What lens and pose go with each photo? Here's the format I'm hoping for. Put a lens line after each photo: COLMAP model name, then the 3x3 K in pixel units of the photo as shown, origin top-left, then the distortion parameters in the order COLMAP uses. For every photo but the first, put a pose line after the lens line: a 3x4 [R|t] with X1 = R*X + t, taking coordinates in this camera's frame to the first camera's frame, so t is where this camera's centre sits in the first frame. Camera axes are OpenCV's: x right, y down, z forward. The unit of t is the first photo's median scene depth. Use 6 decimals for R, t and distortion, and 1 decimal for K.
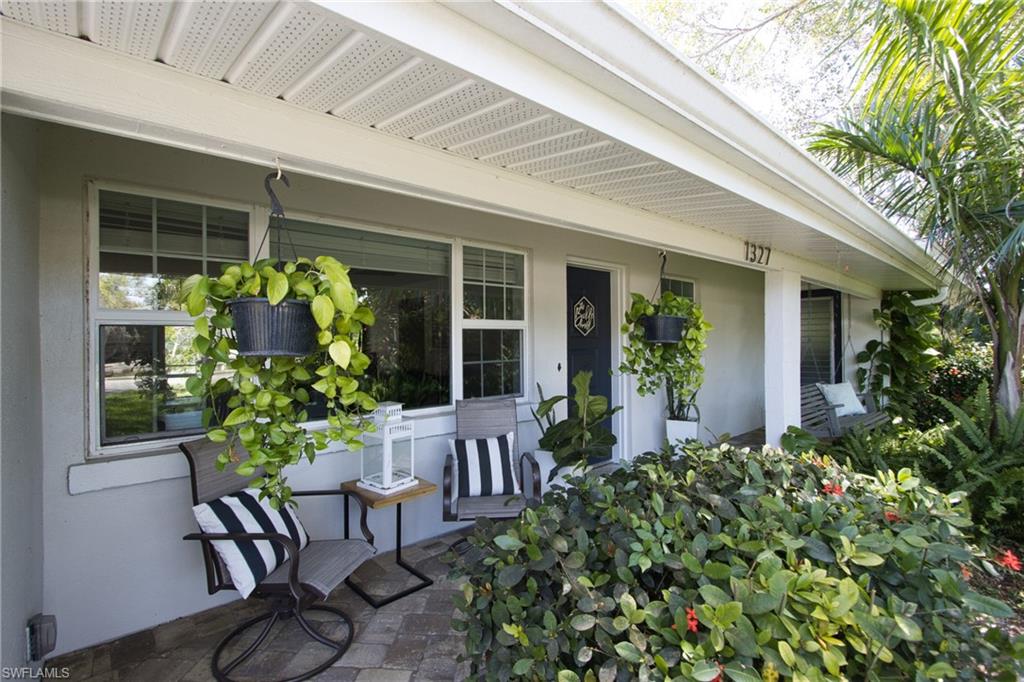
lens RADIAL K [[483.2, 0, 511.5], [0, 483.2, 340.5], [0, 0, 1]] dist [0.002698, 0.000171]
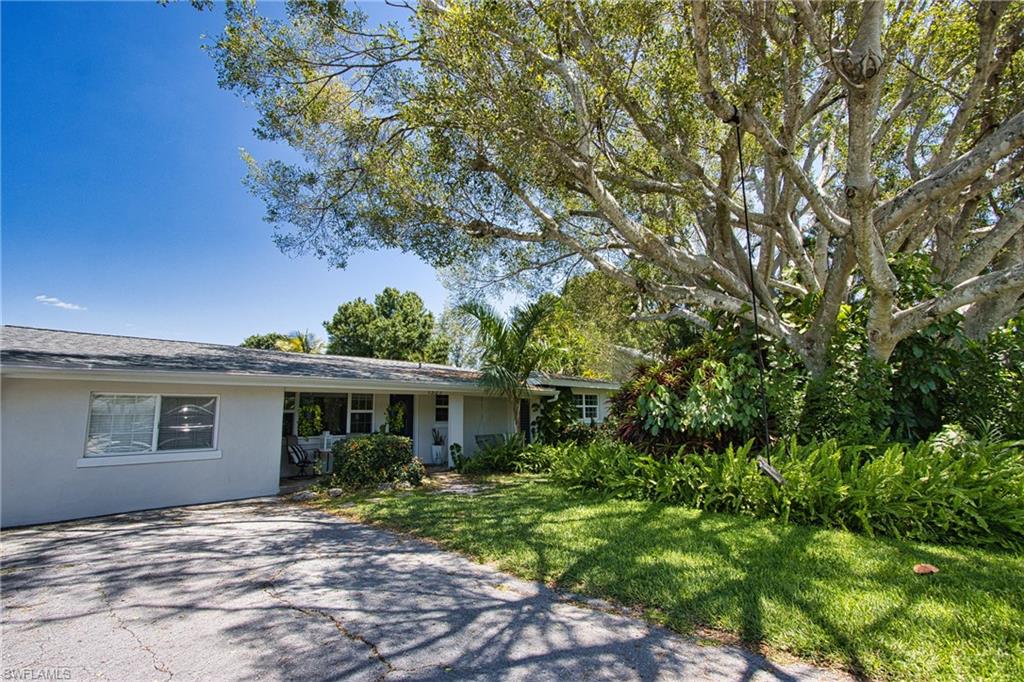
lens RADIAL K [[483.2, 0, 512.7], [0, 483.2, 340.3], [0, 0, 1]] dist [0.002698, 0.000171]
pose [[0.997711, 0.012903, 0.066380, 0.840213], [-0.002485, 0.987961, -0.154680, -0.004413], [-0.067576, 0.154161, 0.985732, -2.653636]]
